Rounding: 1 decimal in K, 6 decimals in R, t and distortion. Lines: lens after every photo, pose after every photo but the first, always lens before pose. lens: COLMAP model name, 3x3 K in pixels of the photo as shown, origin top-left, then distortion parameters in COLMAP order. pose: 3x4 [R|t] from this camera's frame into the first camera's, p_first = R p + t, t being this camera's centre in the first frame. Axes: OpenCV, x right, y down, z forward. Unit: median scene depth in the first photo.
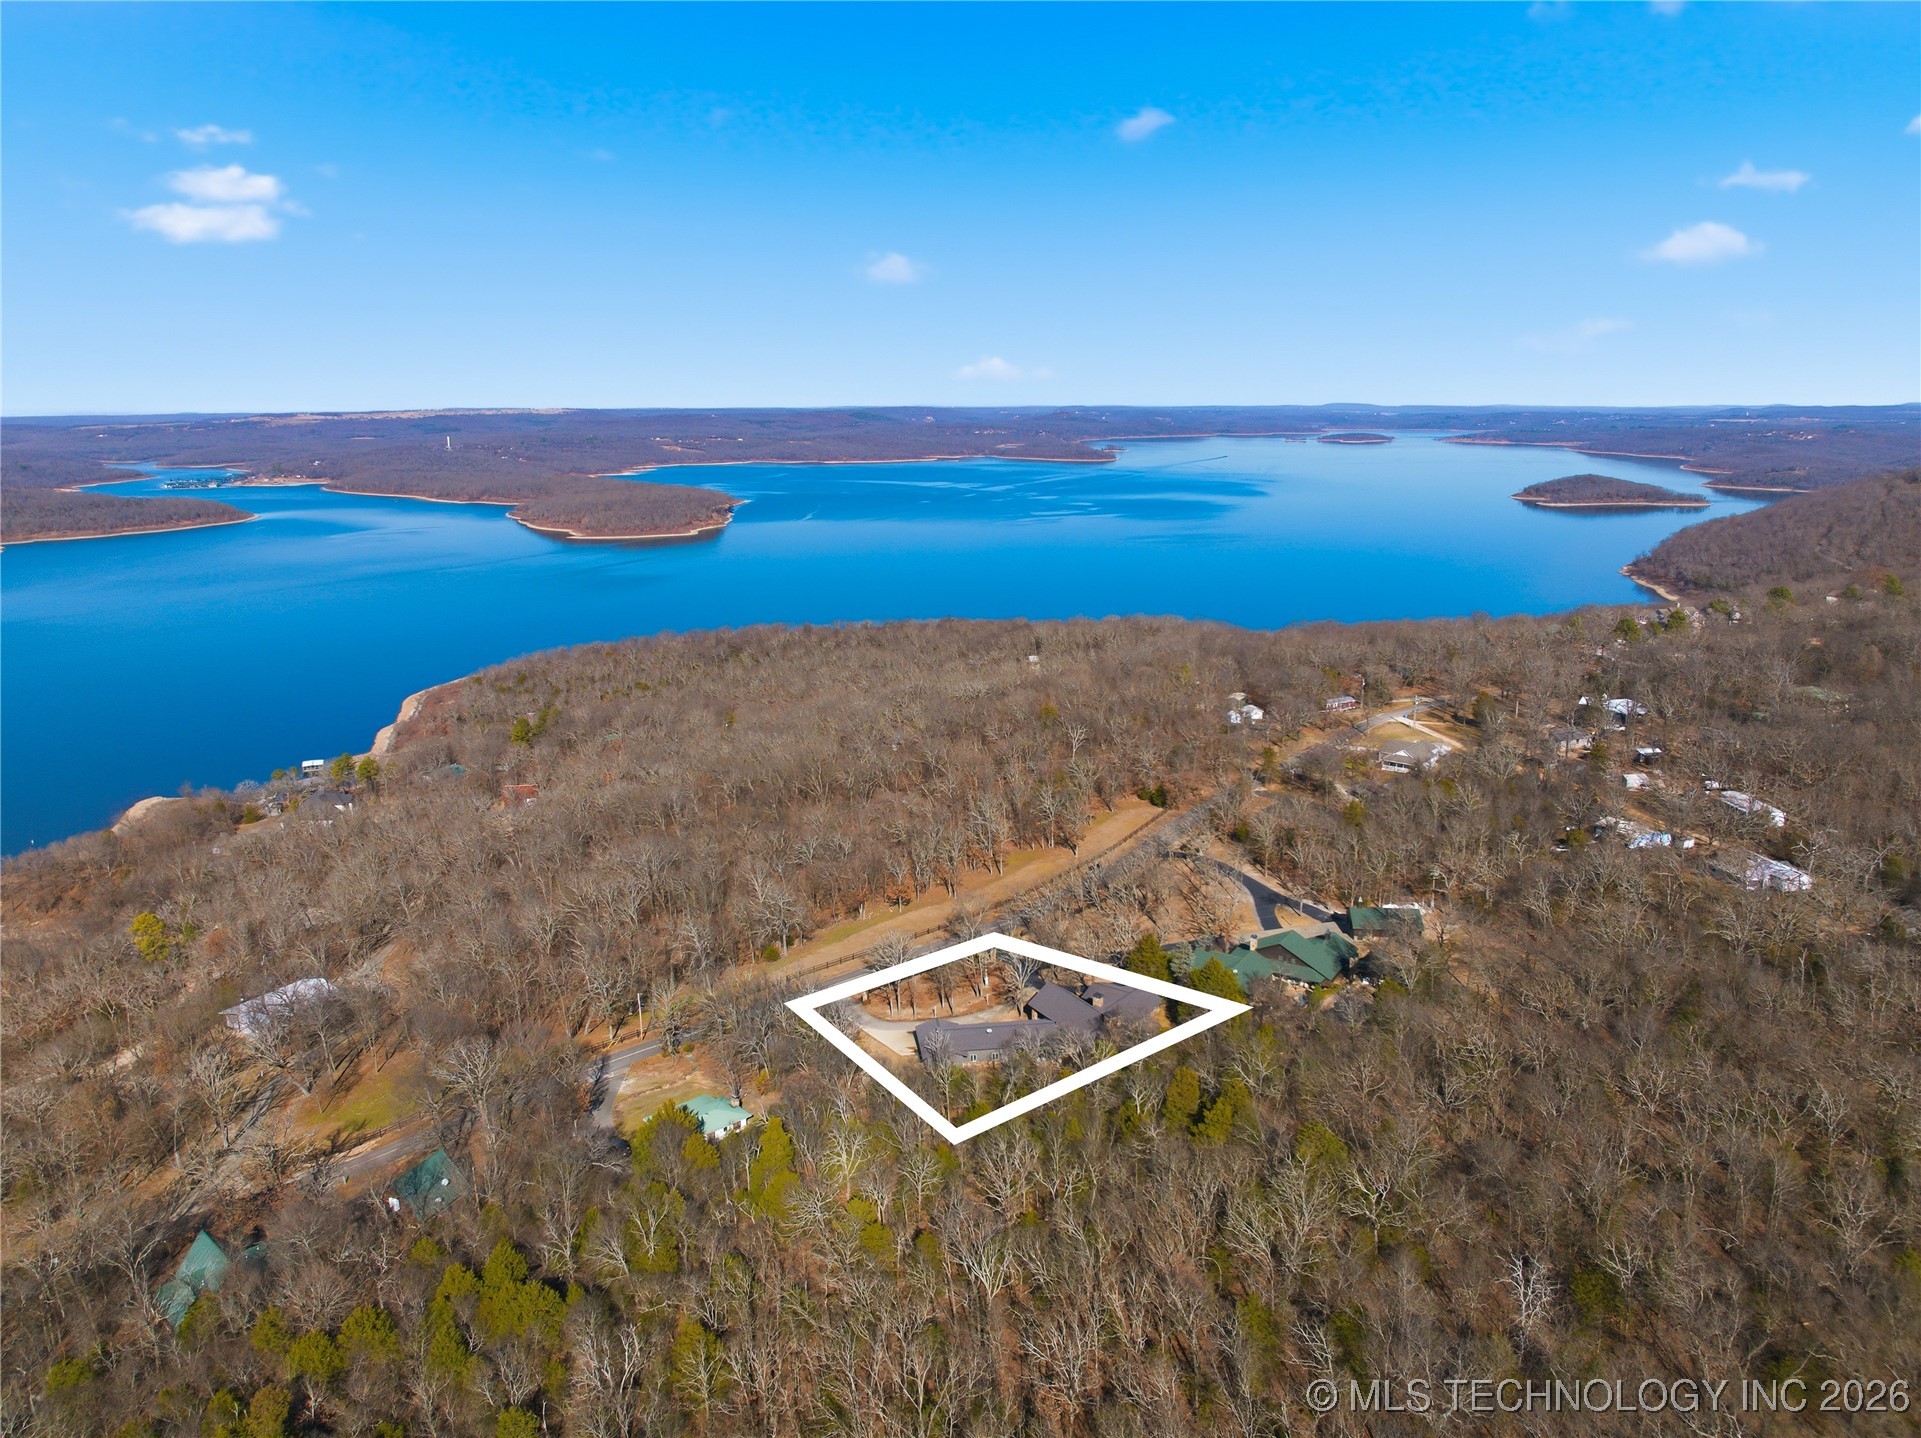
lens RADIAL K [[1346.0, 0, 969.8], [0, 1346.0, 710.0], [0, 0, 1]] dist [-0.030098, 0.002288]
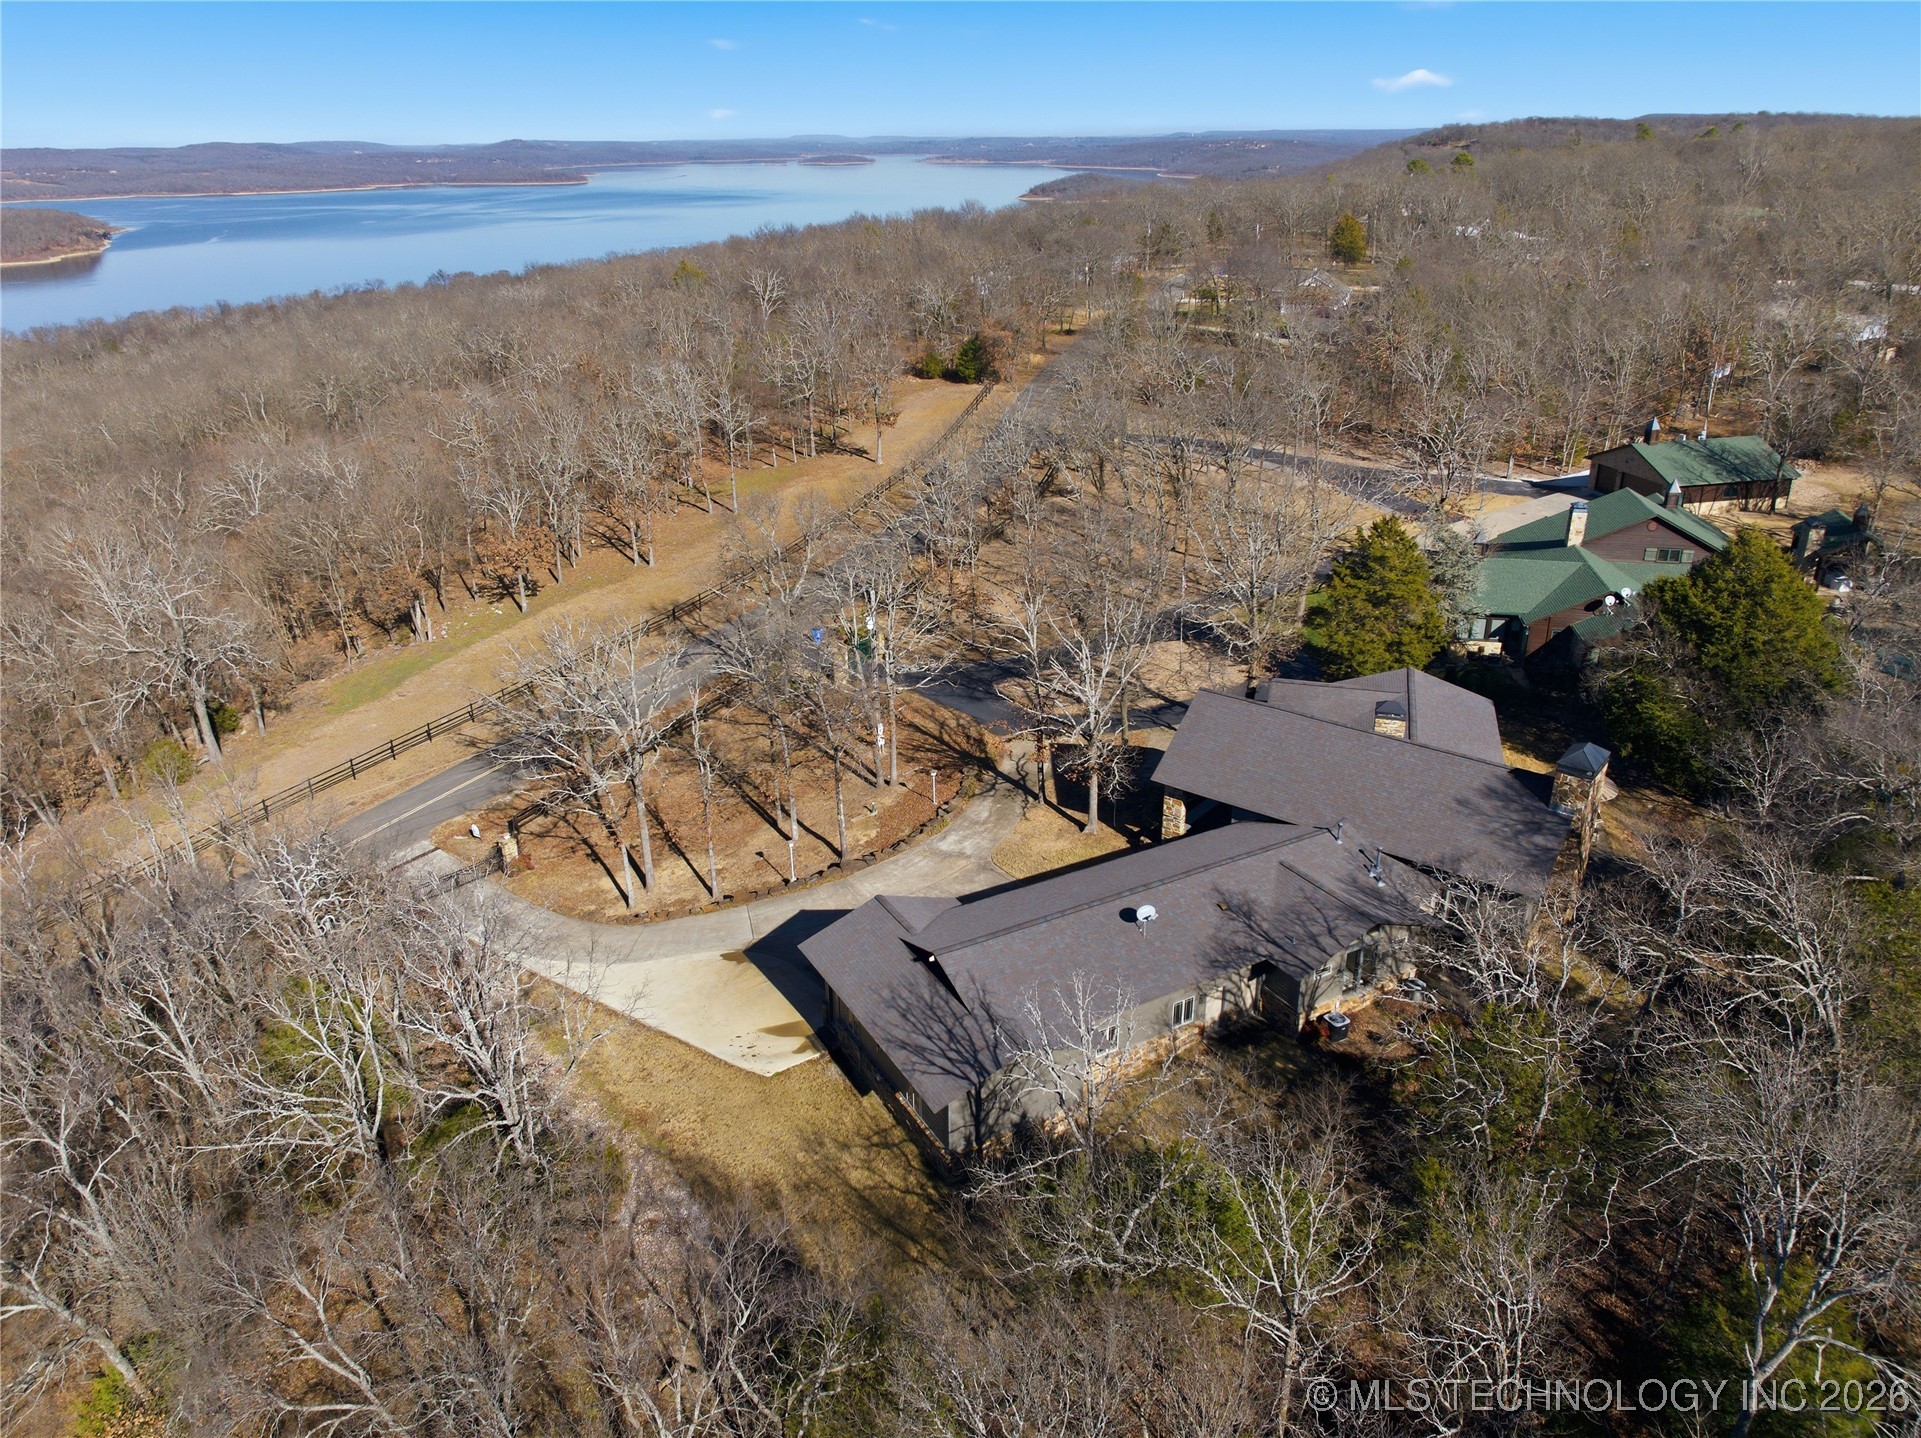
lens RADIAL K [[1346.0, 0, 969.8], [0, 1346.0, 710.0], [0, 0, 1]] dist [-0.030098, 0.002288]
pose [[0.931321, -0.145360, 0.333933, -0.058328], [0.082830, 0.977408, 0.194452, 0.100714], [-0.354654, -0.153438, 0.922322, 0.522510]]
